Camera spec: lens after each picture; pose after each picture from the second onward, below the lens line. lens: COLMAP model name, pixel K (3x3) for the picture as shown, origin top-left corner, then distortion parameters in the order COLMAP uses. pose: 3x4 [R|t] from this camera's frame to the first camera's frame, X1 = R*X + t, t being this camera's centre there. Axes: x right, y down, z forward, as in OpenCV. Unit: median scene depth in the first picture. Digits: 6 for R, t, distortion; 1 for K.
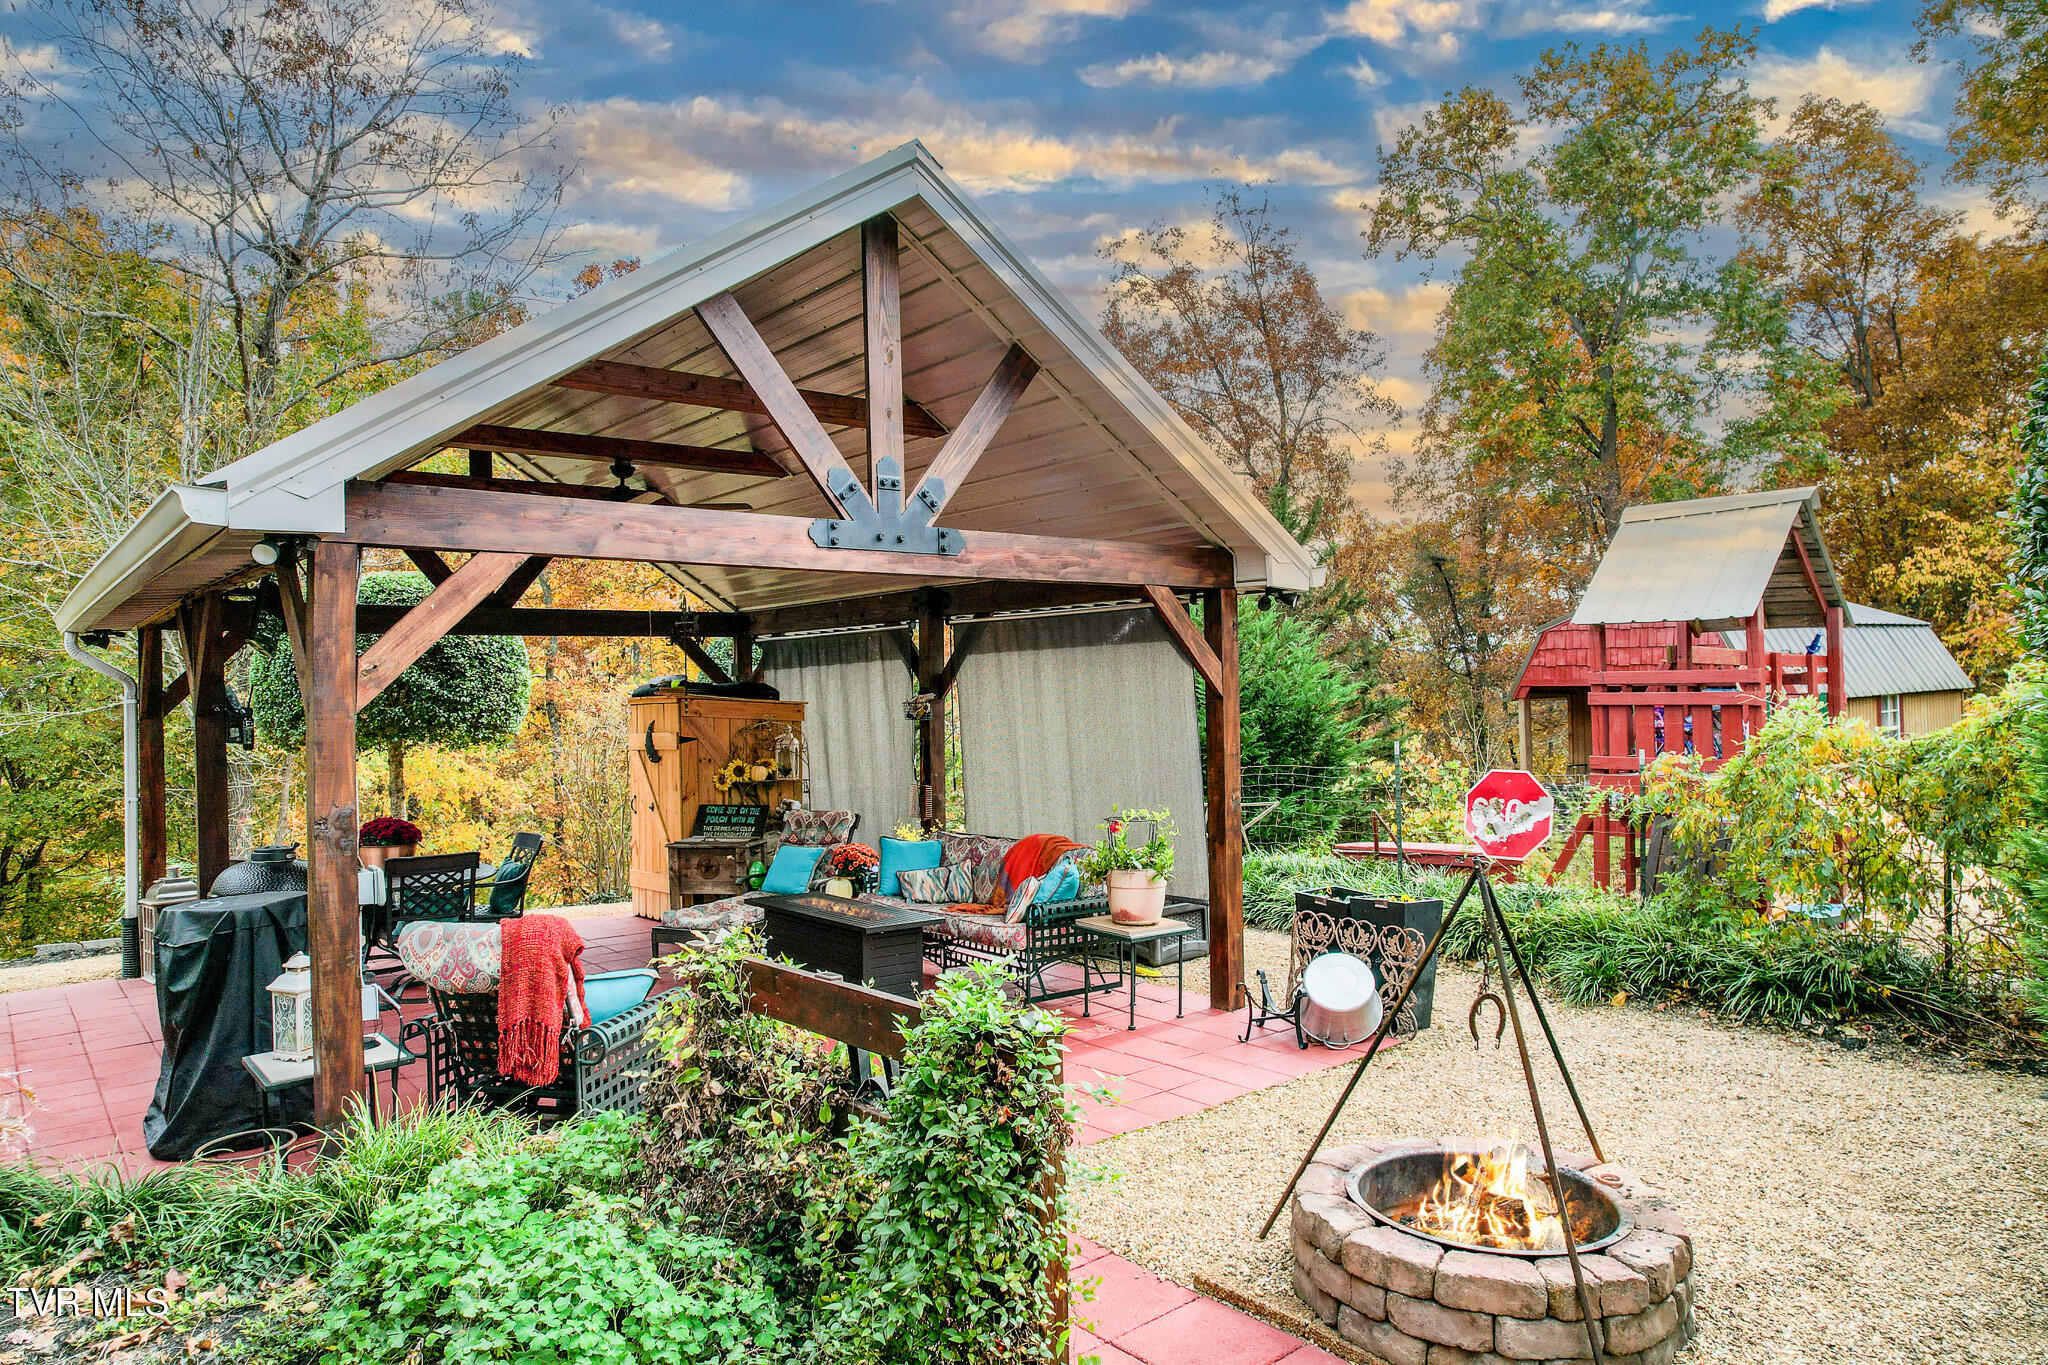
lens RADIAL K [[1303.0, 0, 1022.6], [0, 1303.0, 679.4], [0, 0, 1]] dist [-0.073732, 0.071762]
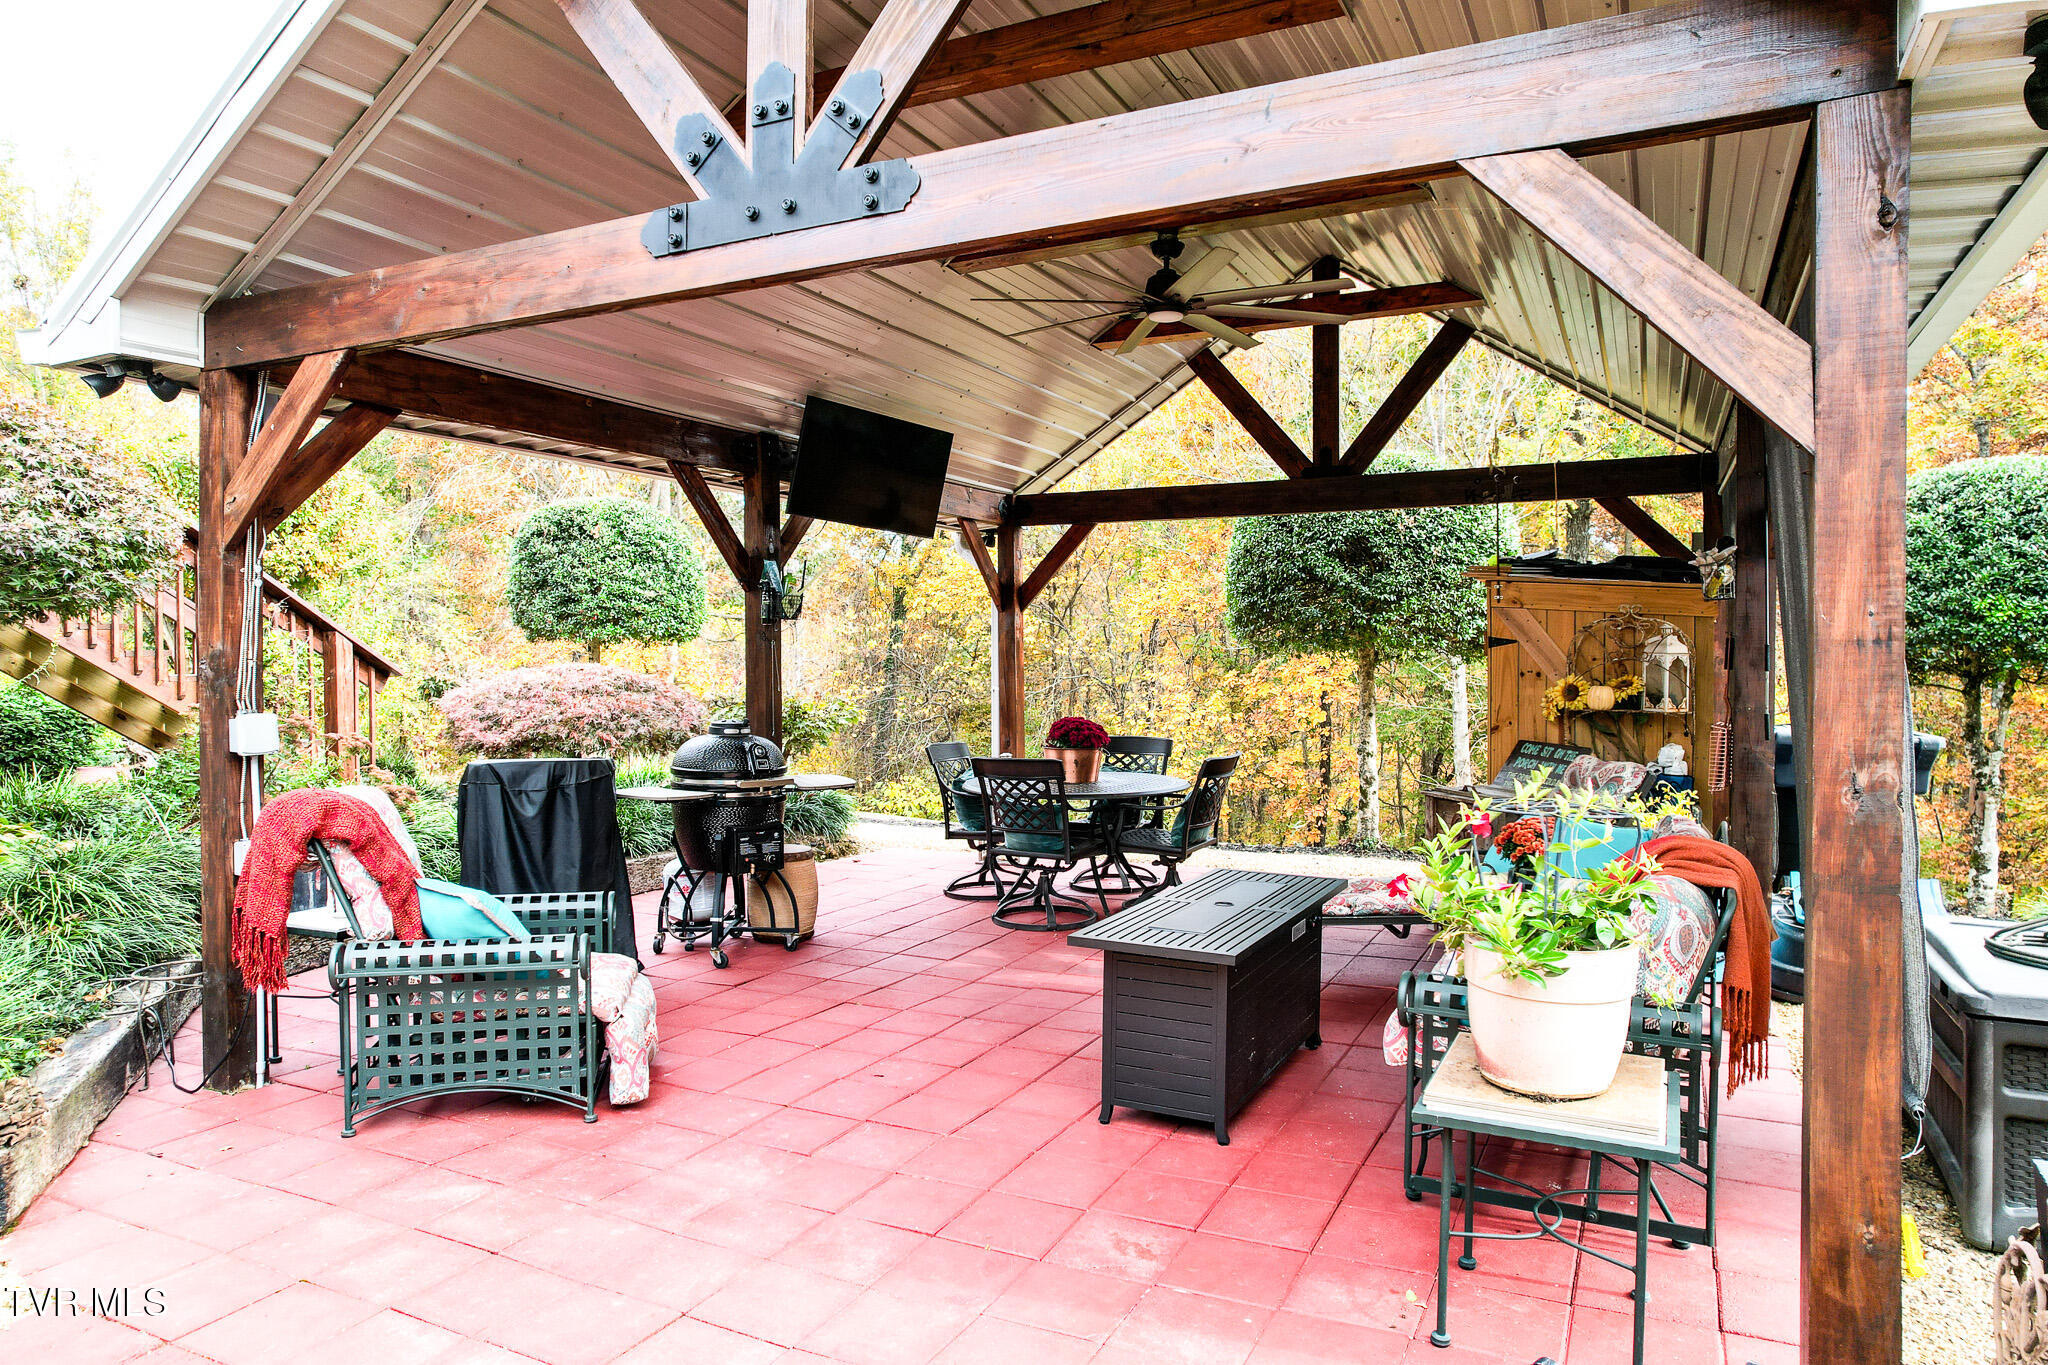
lens RADIAL K [[1303.0, 0, 1022.6], [0, 1303.0, 679.4], [0, 0, 1]] dist [-0.073732, 0.071762]
pose [[0.408150, 0.031282, -0.912379, 0.274386], [0.006134, 0.999296, 0.037006, 0.042915], [0.912894, -0.020700, 0.407671, 0.540051]]
